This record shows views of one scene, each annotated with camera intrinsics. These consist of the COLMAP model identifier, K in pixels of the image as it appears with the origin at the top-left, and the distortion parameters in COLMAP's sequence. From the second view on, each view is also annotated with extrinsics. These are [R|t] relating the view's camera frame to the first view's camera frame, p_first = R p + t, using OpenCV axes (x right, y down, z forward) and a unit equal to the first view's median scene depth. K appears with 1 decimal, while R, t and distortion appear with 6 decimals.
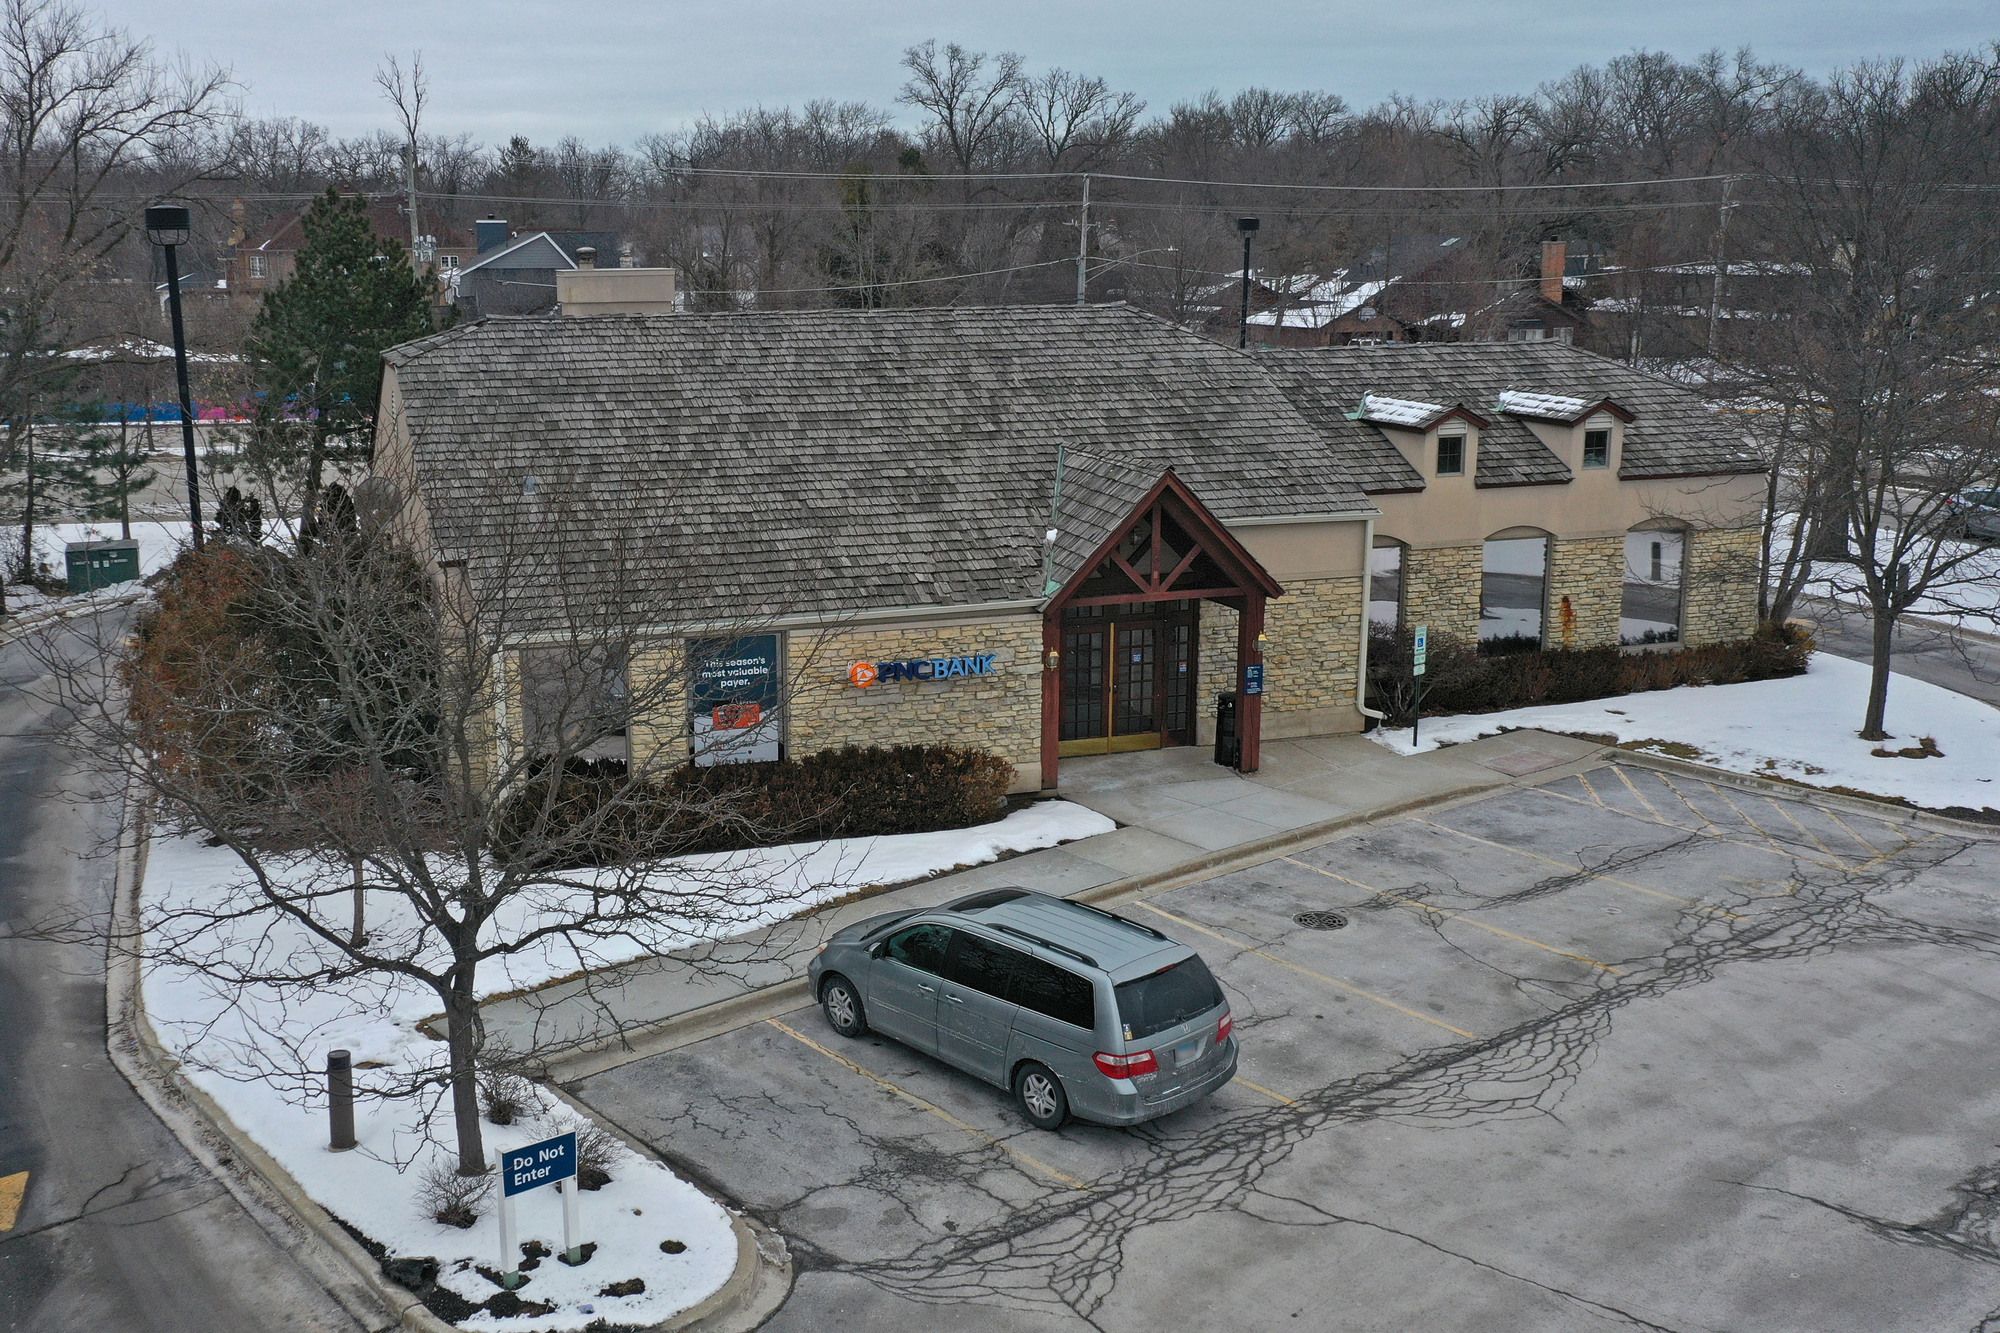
lens RADIAL K [[1909.7, 0, 871.6], [0, 1909.7, 654.5], [0, 0, 1]] dist [0.005356, 0.001106]
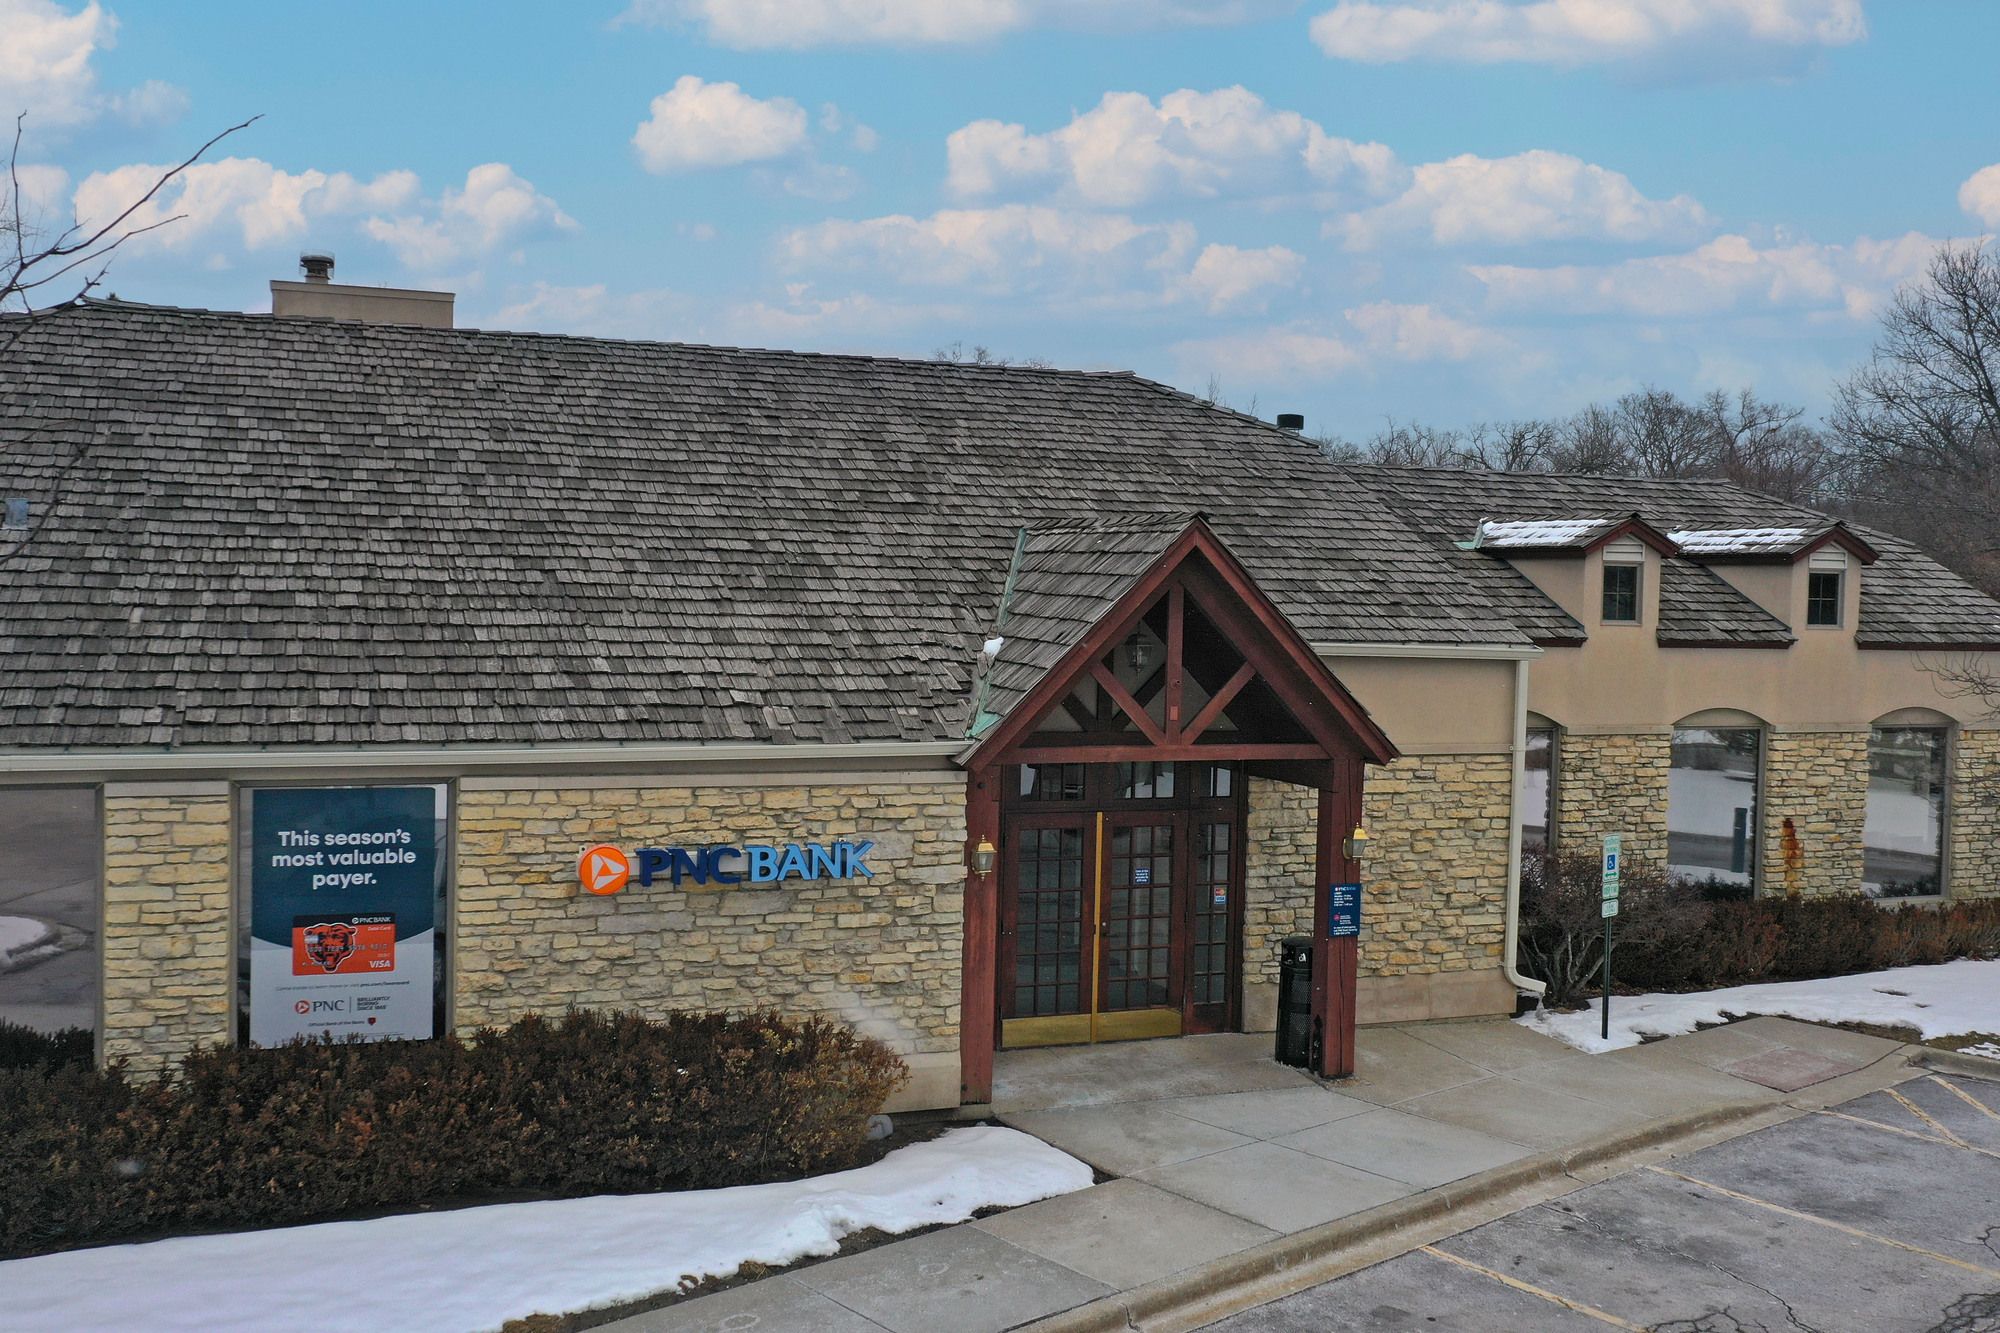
lens RADIAL K [[1846.4, 0, 1050.7], [0, 1846.4, 672.0], [0, 0, 1]] dist [0.000412, 0.006368]
pose [[0.996840, 0.027961, 0.074353, 0.068508], [-0.015249, 0.985953, -0.166326, 0.034938], [-0.077959, 0.164666, 0.983264, 0.444869]]
